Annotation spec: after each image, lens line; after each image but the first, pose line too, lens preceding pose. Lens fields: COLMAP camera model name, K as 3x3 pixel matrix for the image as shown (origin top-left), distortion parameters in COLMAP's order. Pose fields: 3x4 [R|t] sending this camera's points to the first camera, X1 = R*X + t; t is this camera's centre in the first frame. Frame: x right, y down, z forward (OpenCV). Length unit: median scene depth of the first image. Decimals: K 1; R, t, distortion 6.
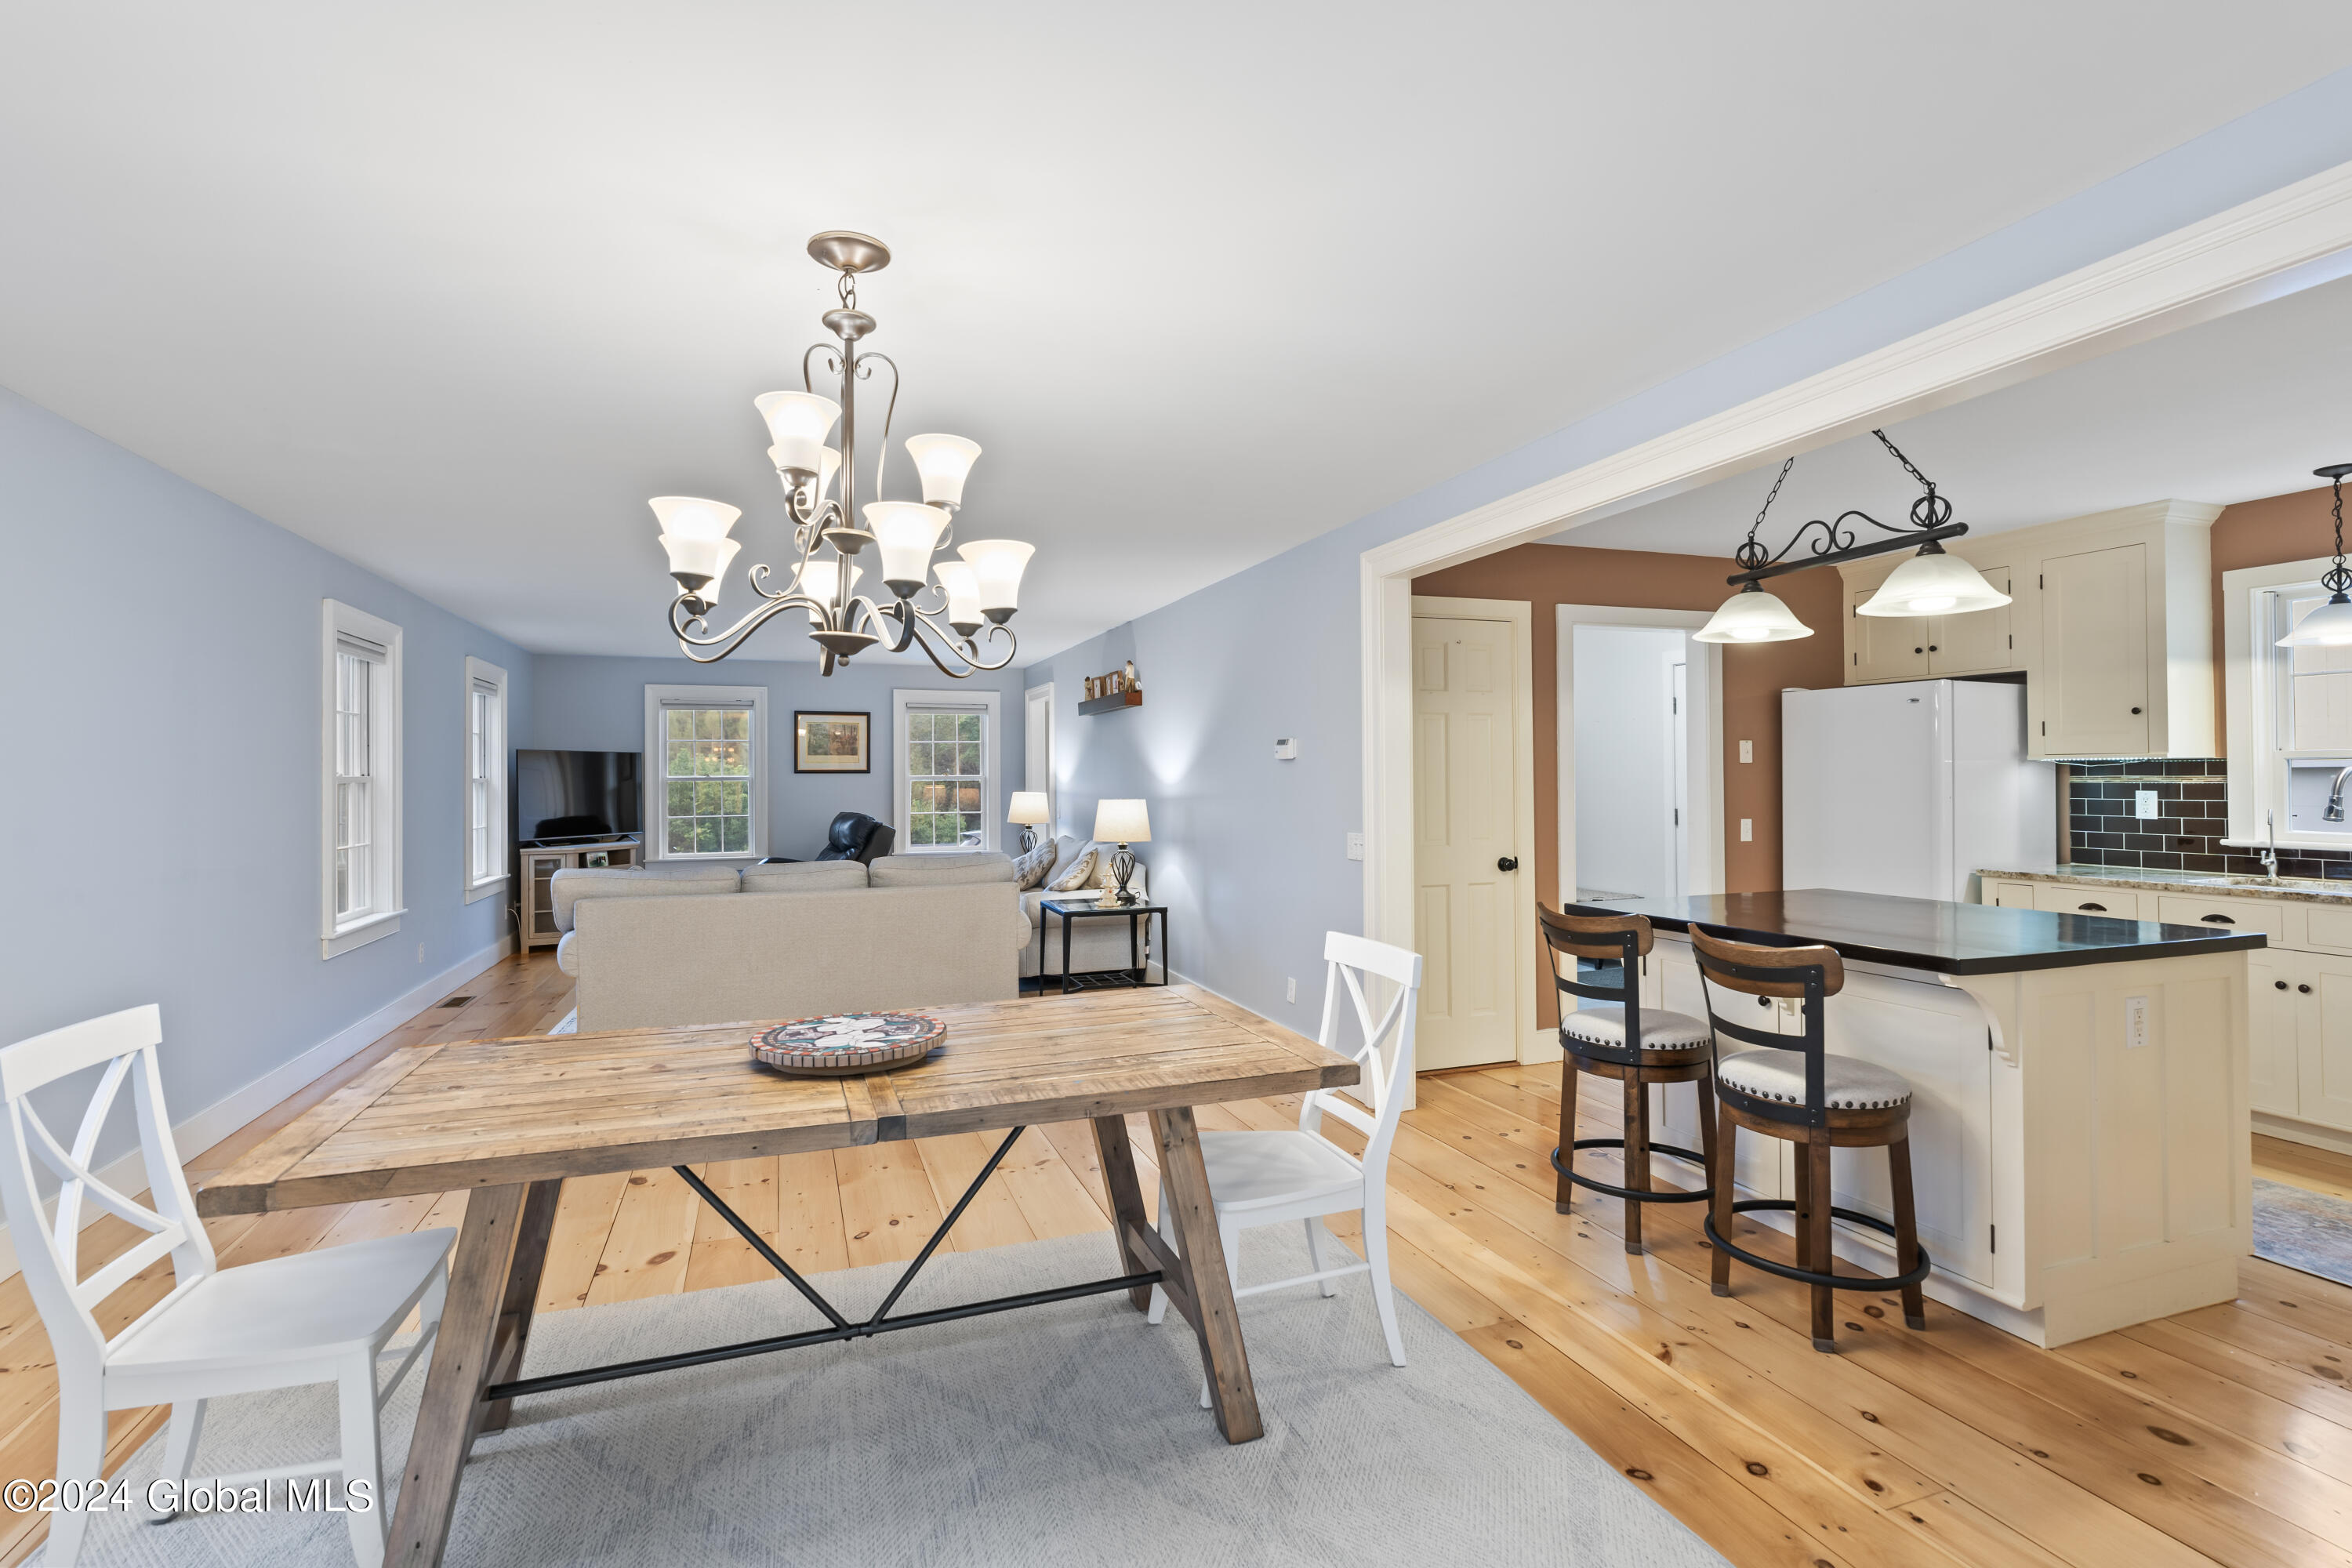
lens RADIAL K [[1239.6, 0, 1224.9], [0, 1239.6, 763.9], [0, 0, 1]] dist [-0.002918, 0.003880]
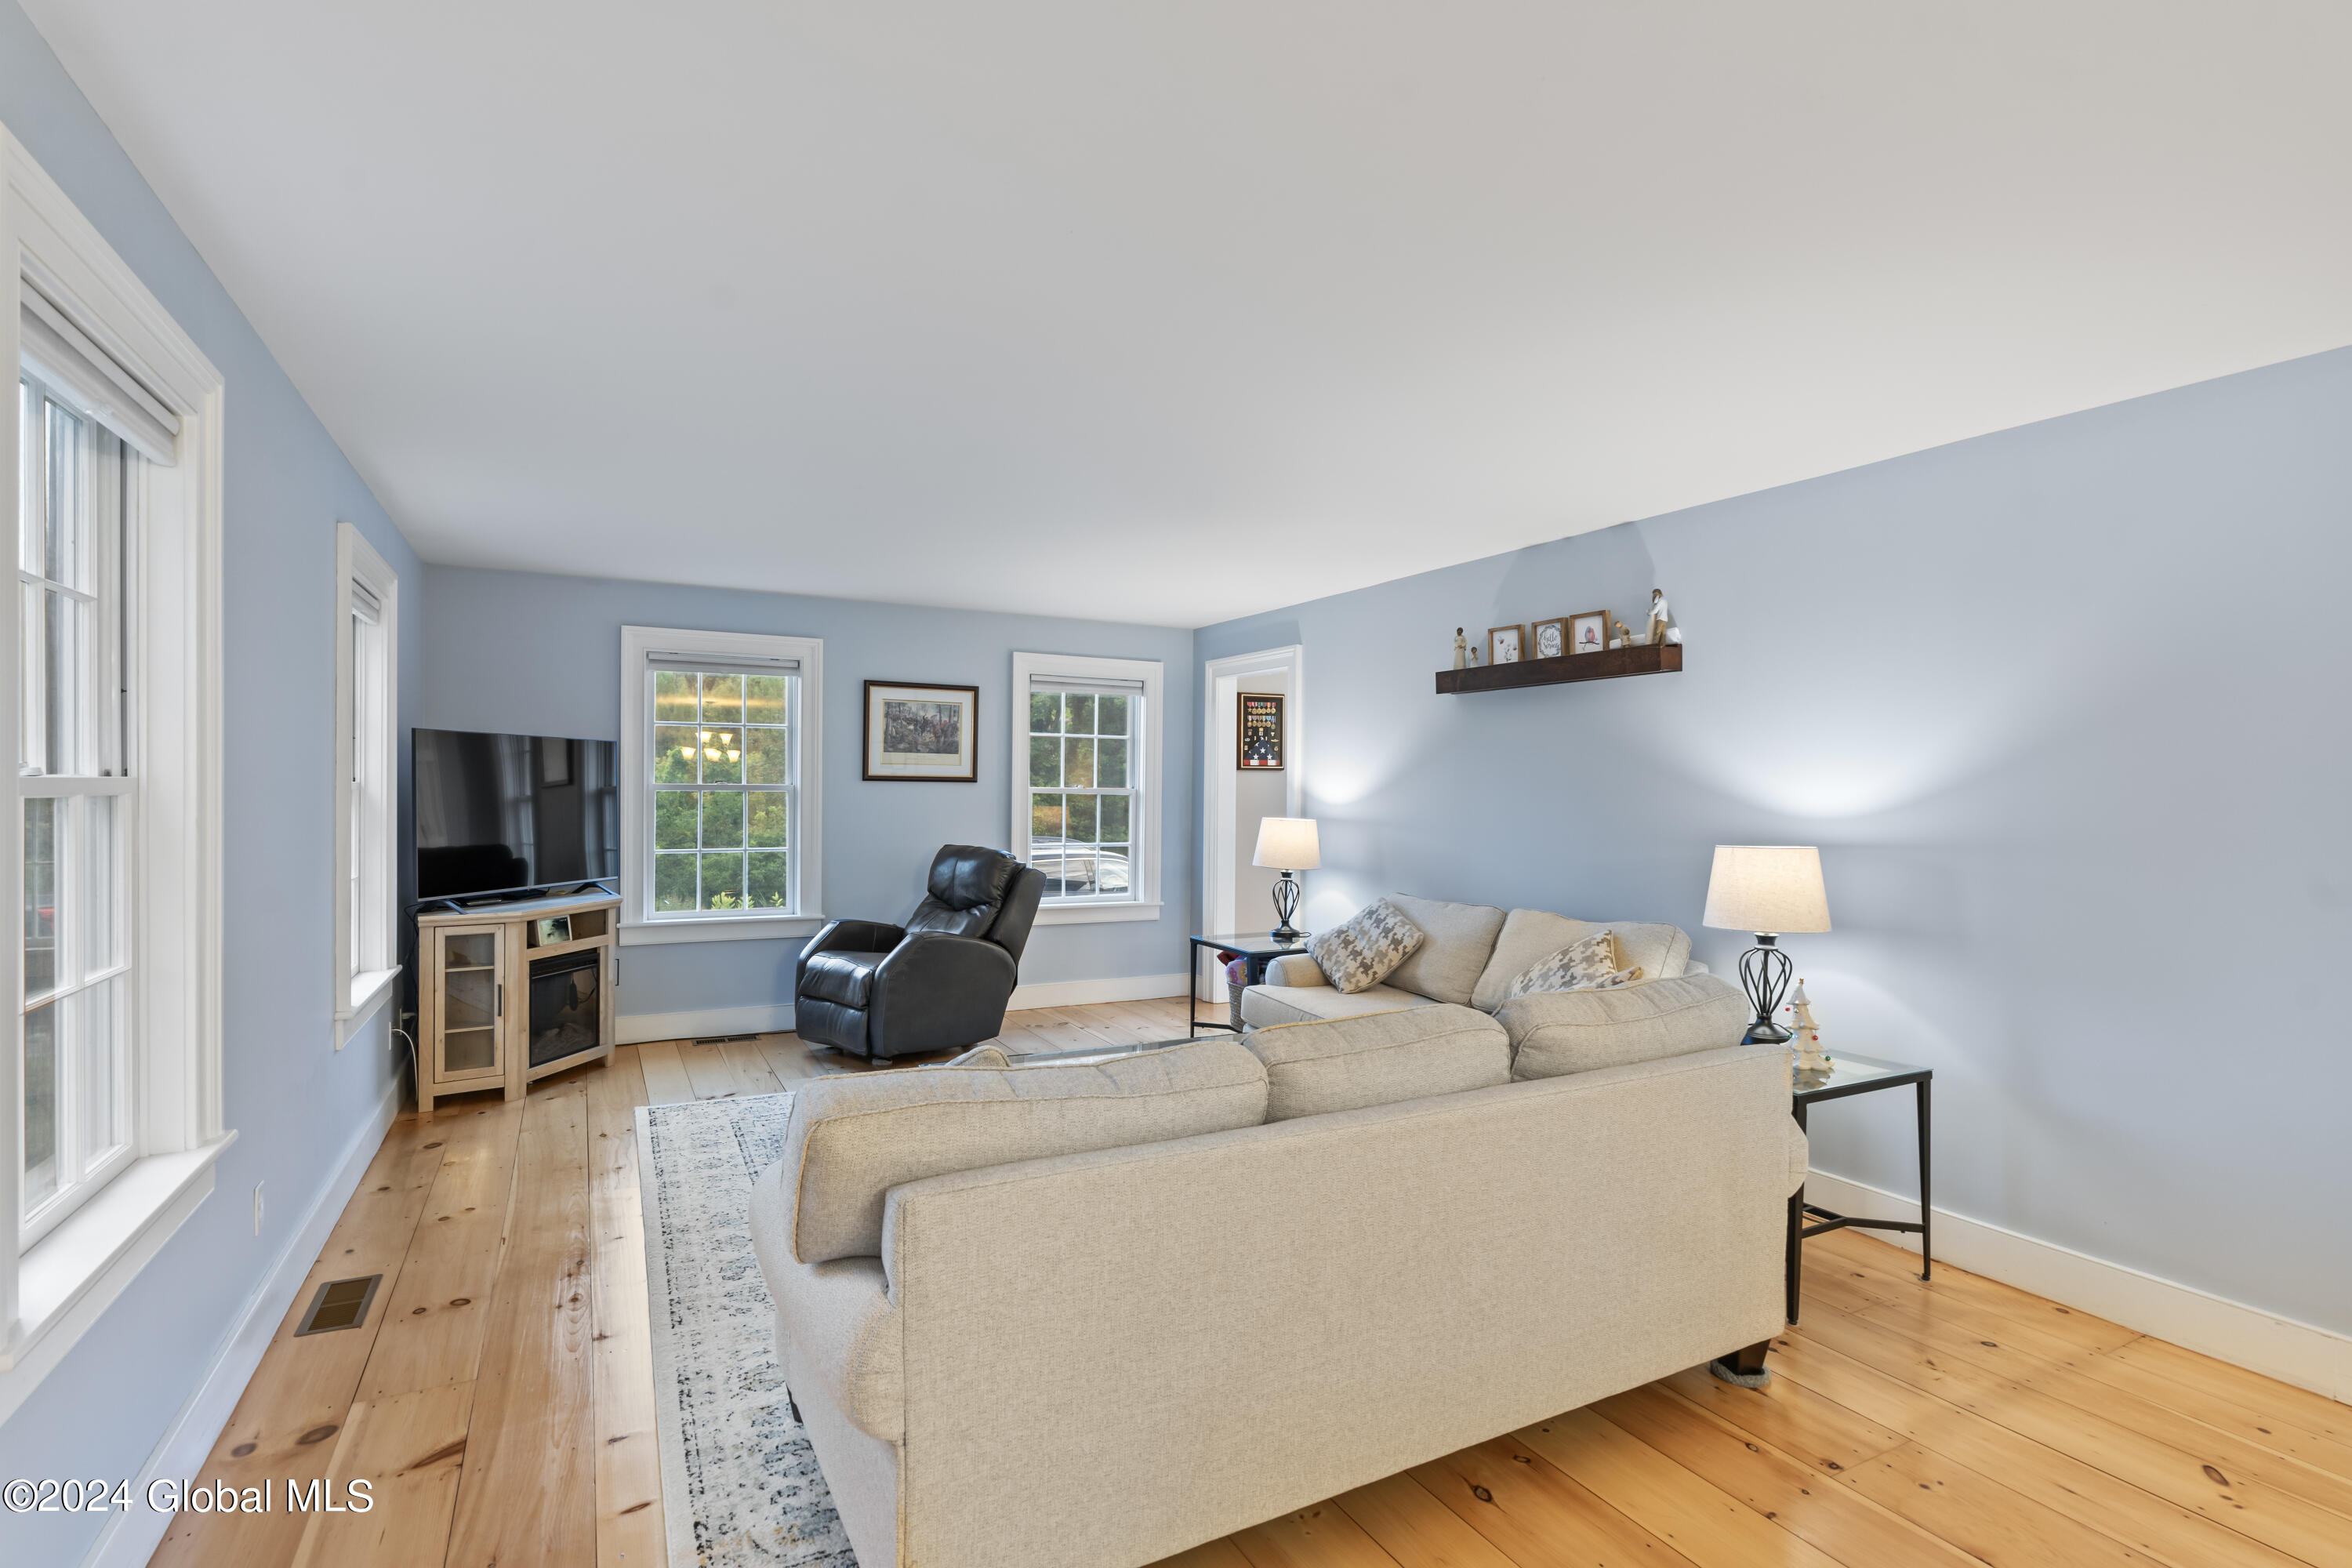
lens RADIAL K [[1188.6, 0, 1181.5], [0, 1188.6, 796.1], [0, 0, 1]] dist [-0.000517, 0.000124]
pose [[0.989051, 0.014331, 0.146875, -1.001941], [-0.016992, 0.999713, 0.016881, 0.009300], [-0.146591, -0.019192, 0.989011, 1.402682]]
